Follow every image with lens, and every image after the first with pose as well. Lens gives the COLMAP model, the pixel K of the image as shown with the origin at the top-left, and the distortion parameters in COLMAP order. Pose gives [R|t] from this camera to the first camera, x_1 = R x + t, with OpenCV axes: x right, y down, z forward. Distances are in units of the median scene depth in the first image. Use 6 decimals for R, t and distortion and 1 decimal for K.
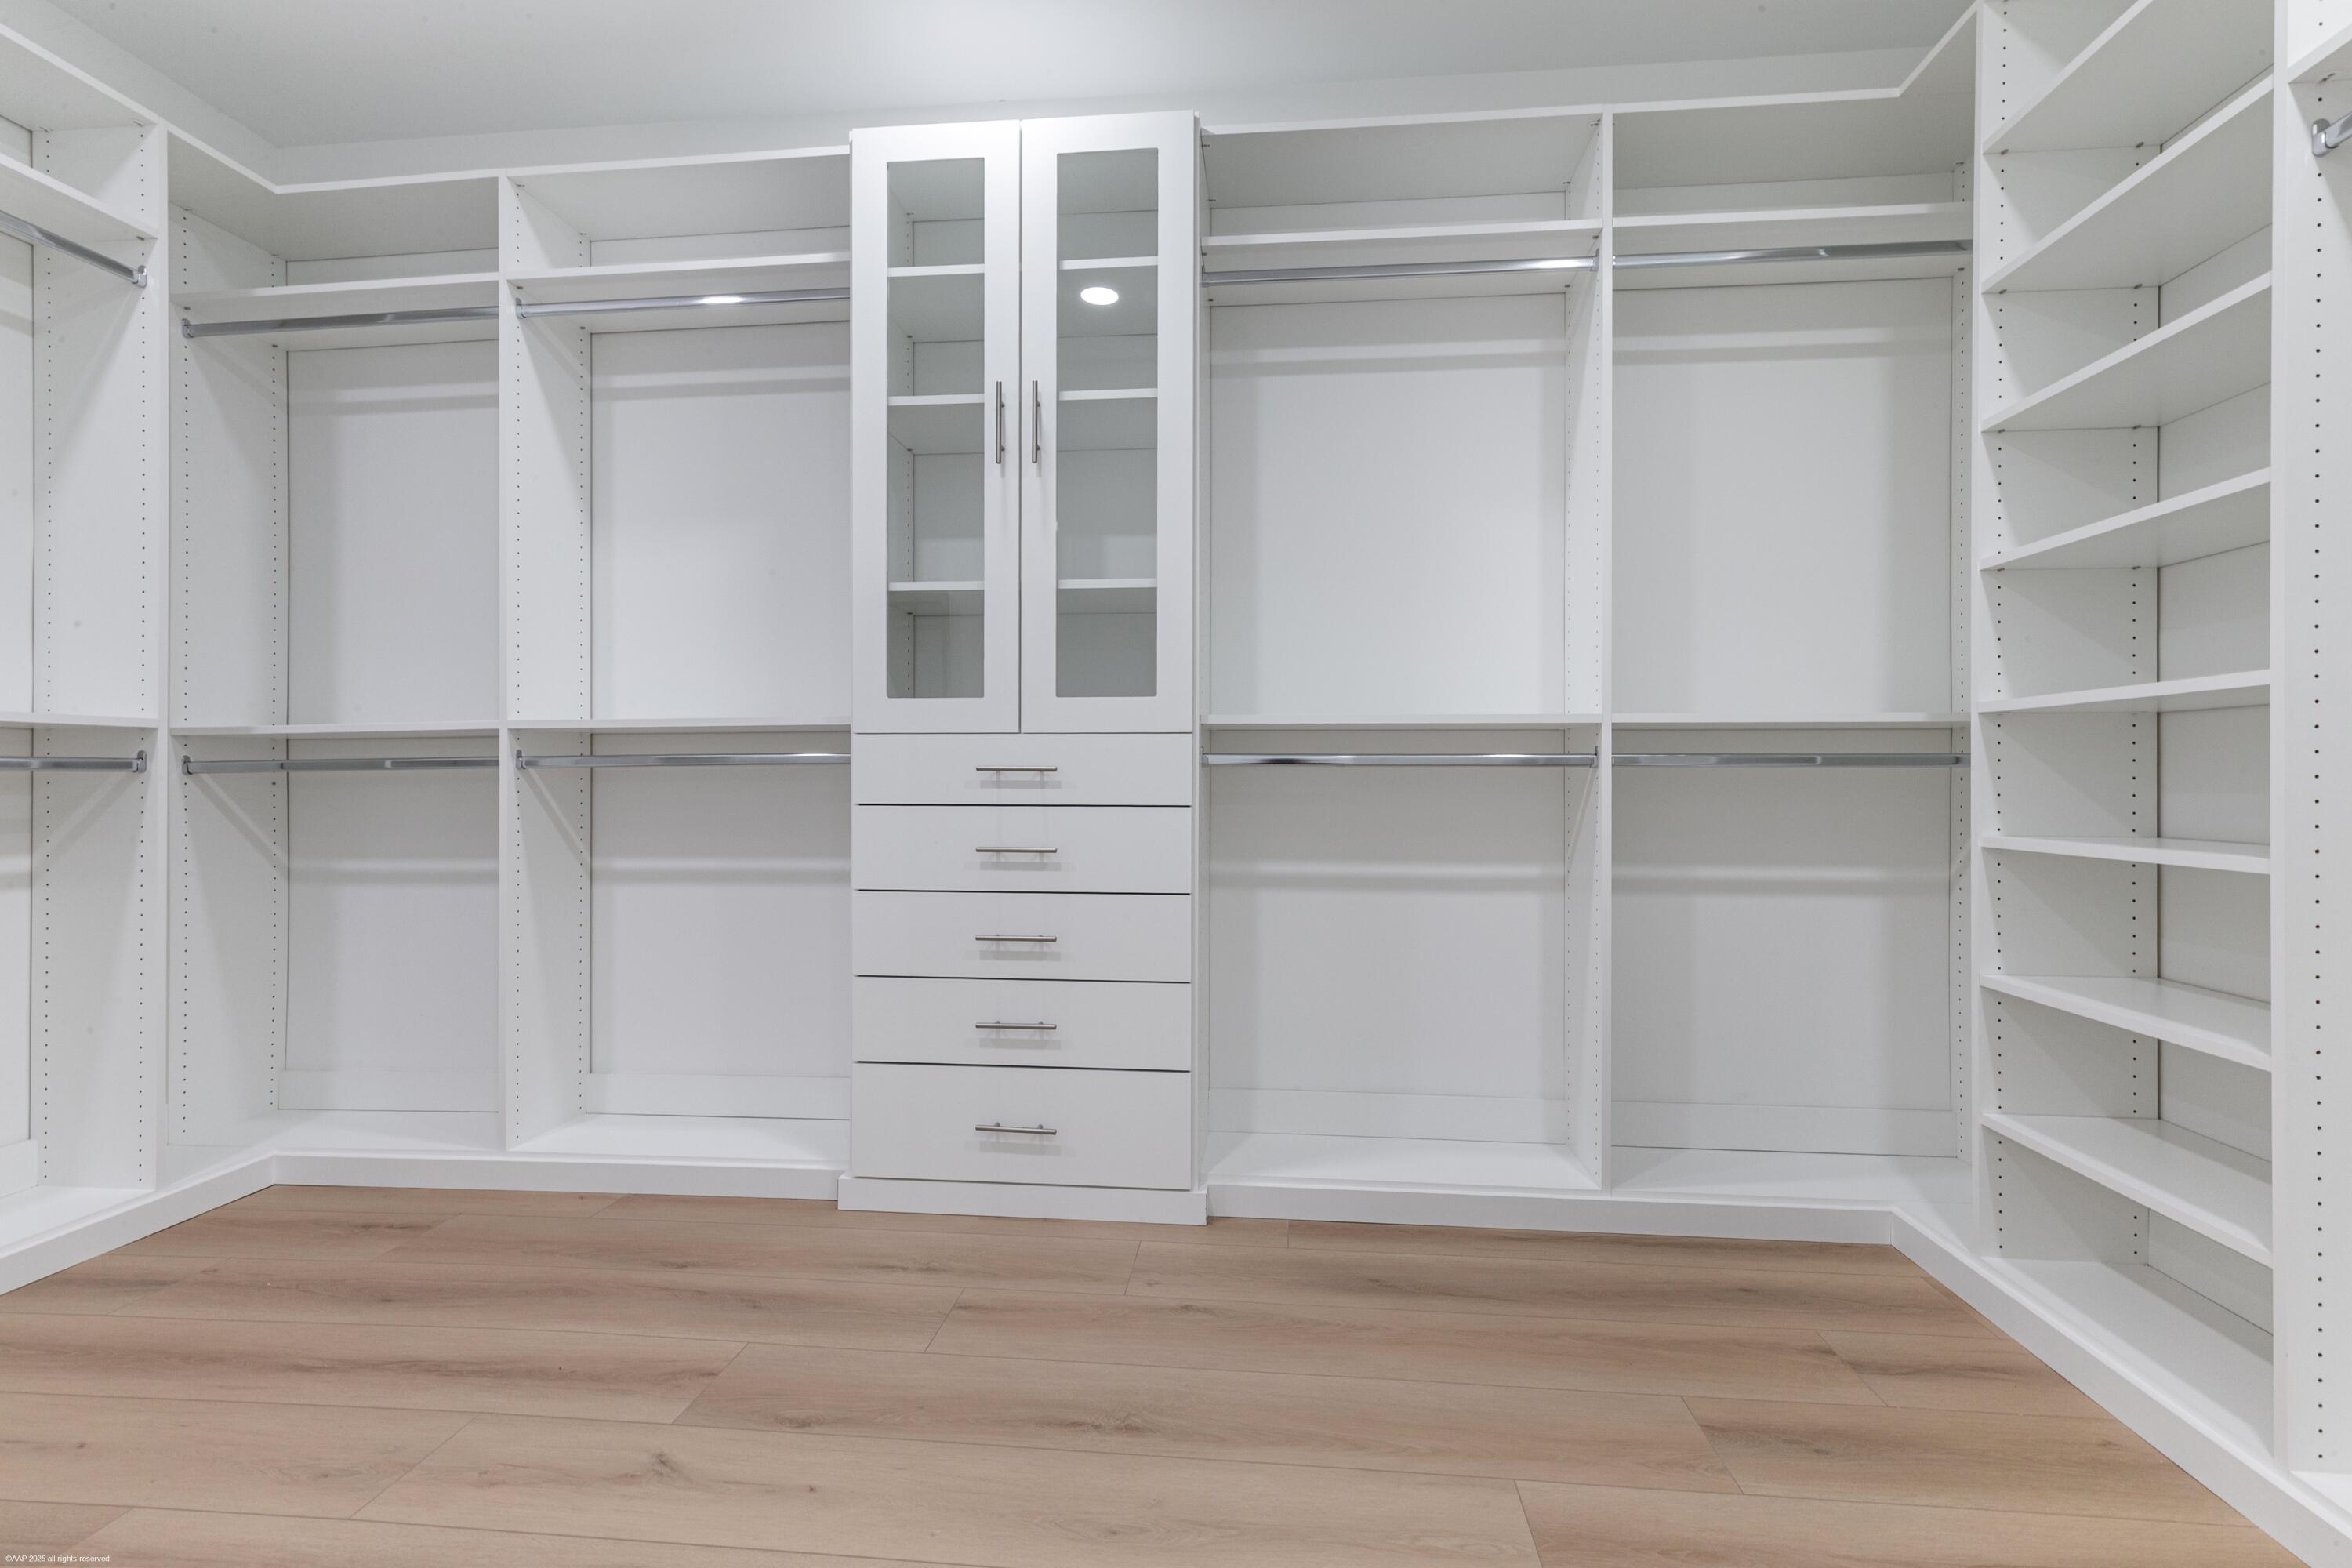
lens RADIAL K [[1036.2, 0, 1189.5], [0, 1036.2, 774.4], [0, 0, 1]] dist [0.001872, 0.000068]
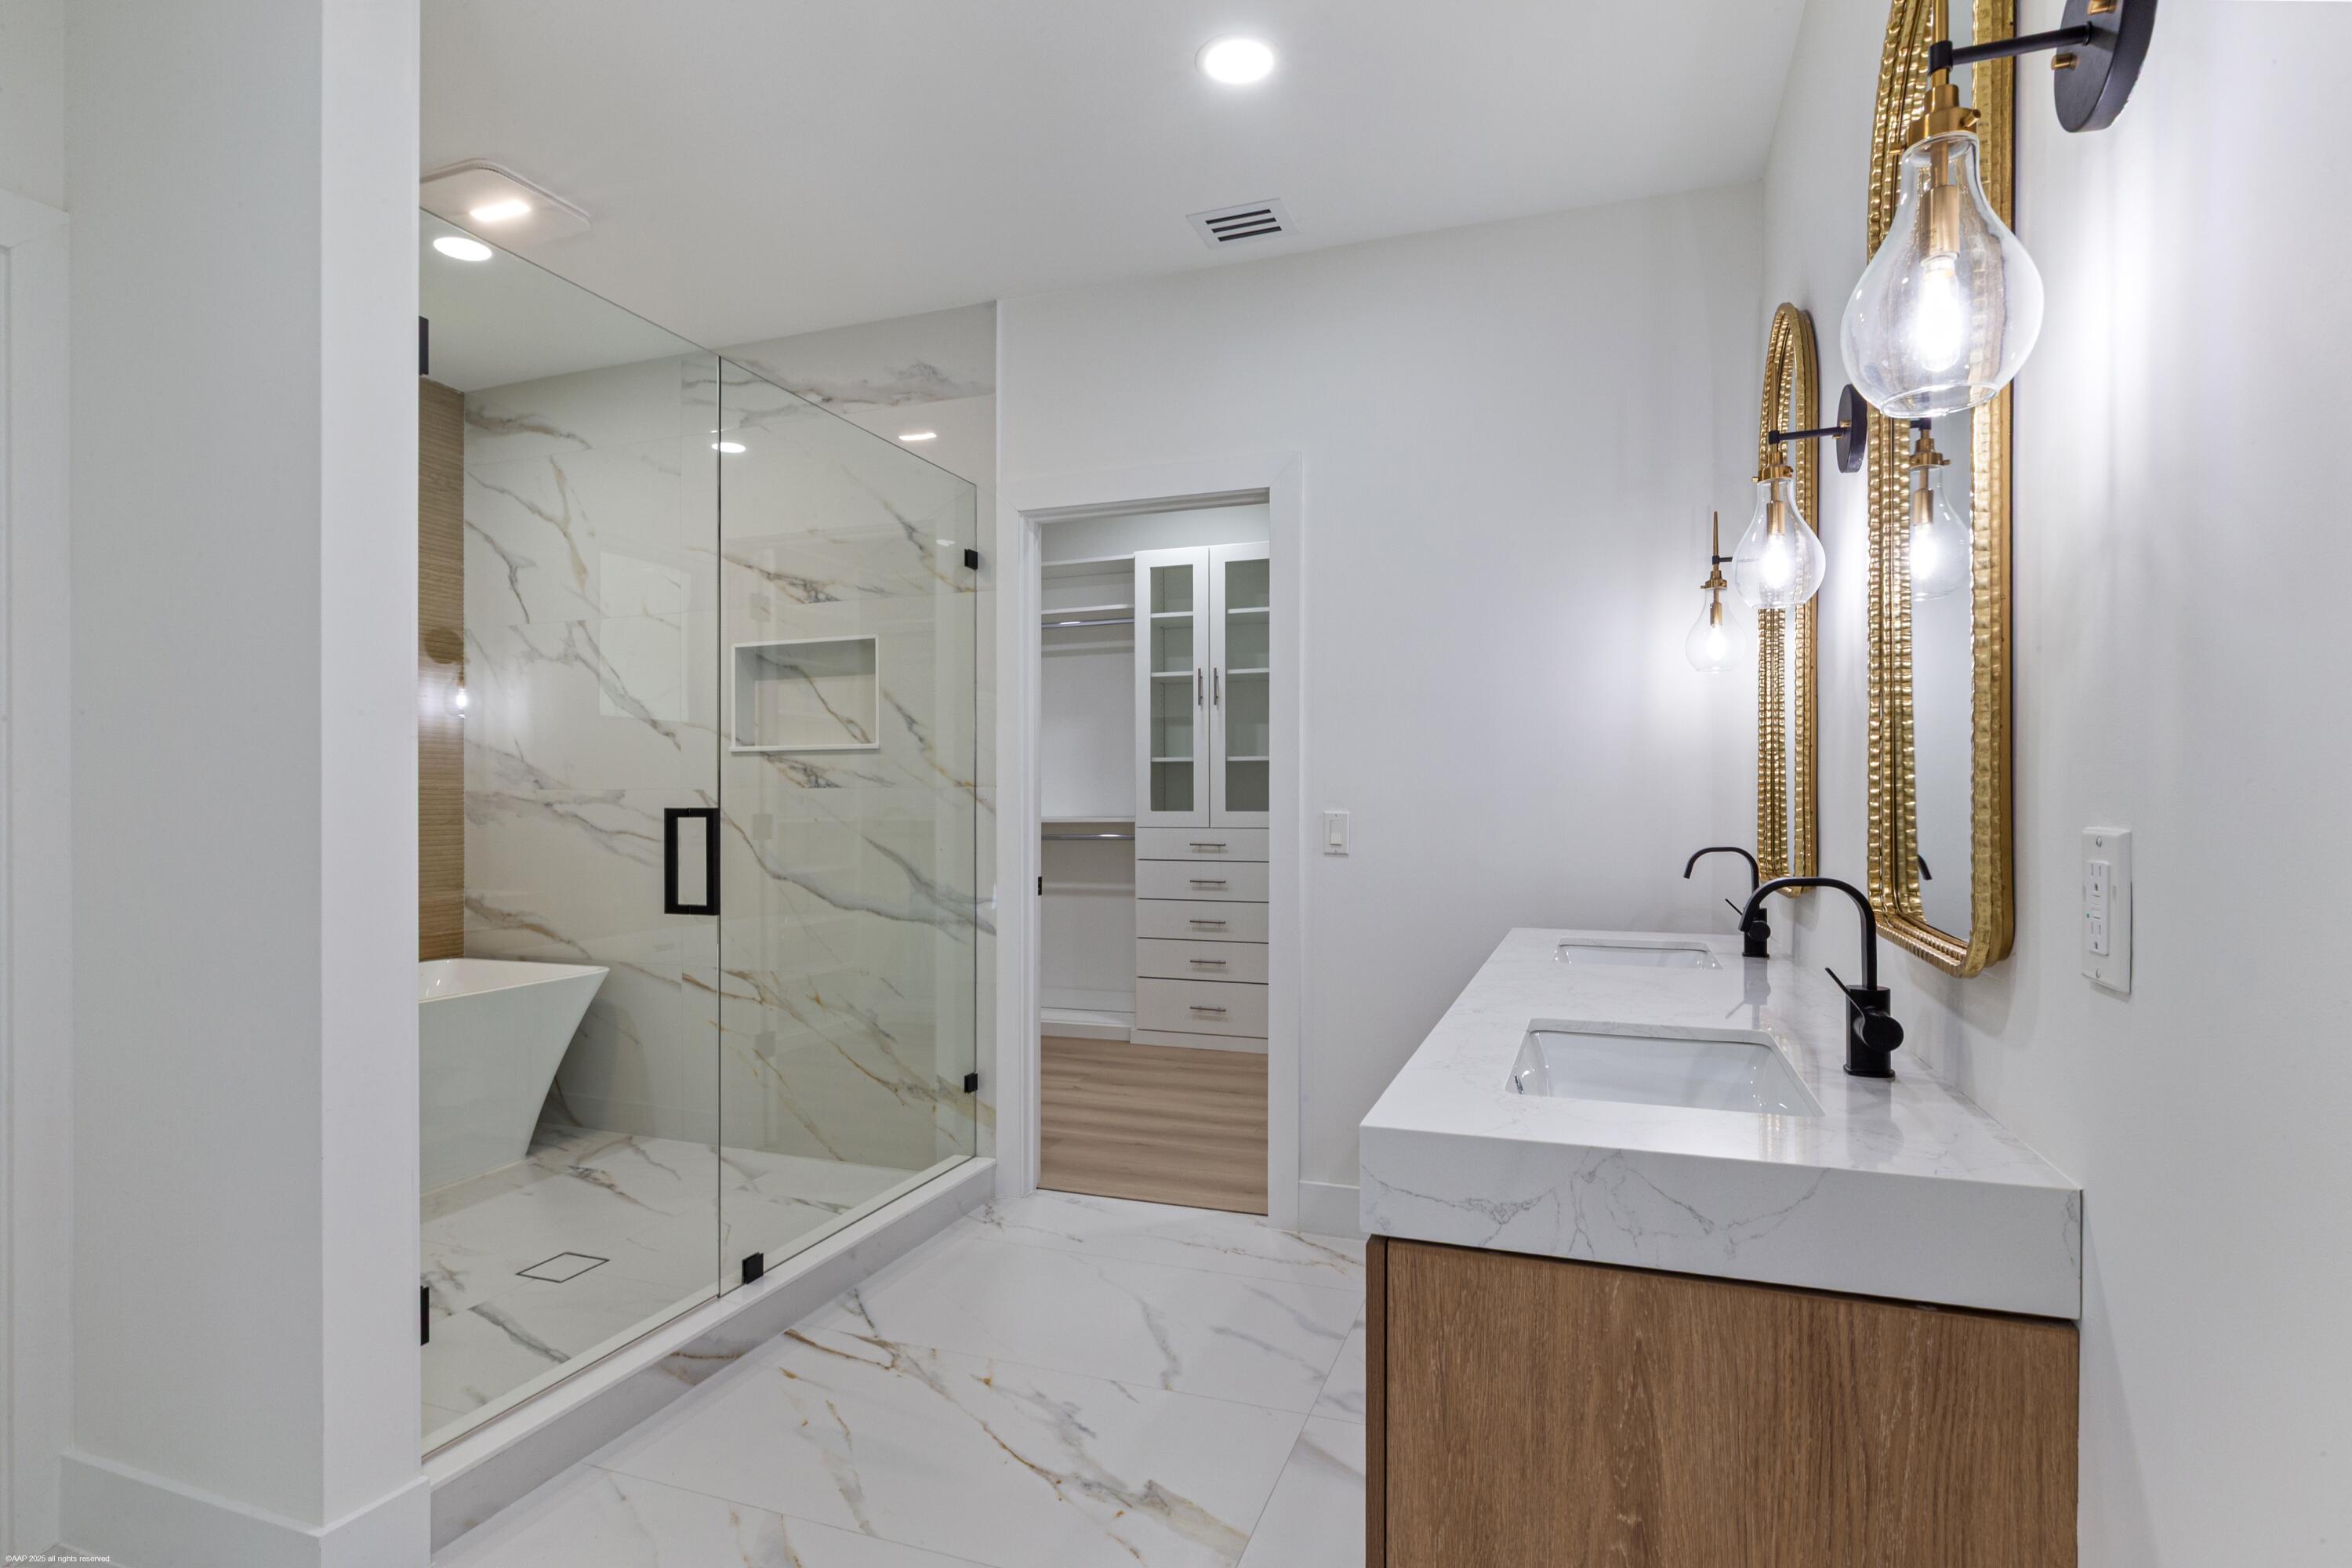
lens RADIAL K [[1201.0, 0, 1171.9], [0, 1201.0, 794.4], [0, 0, 1]] dist [0.001960, 0.000282]
pose [[0.964447, -0.004145, -0.264244, 0.424745], [0.003267, 0.999988, -0.003763, -0.099503], [0.264256, 0.002766, 0.964448, -1.446616]]
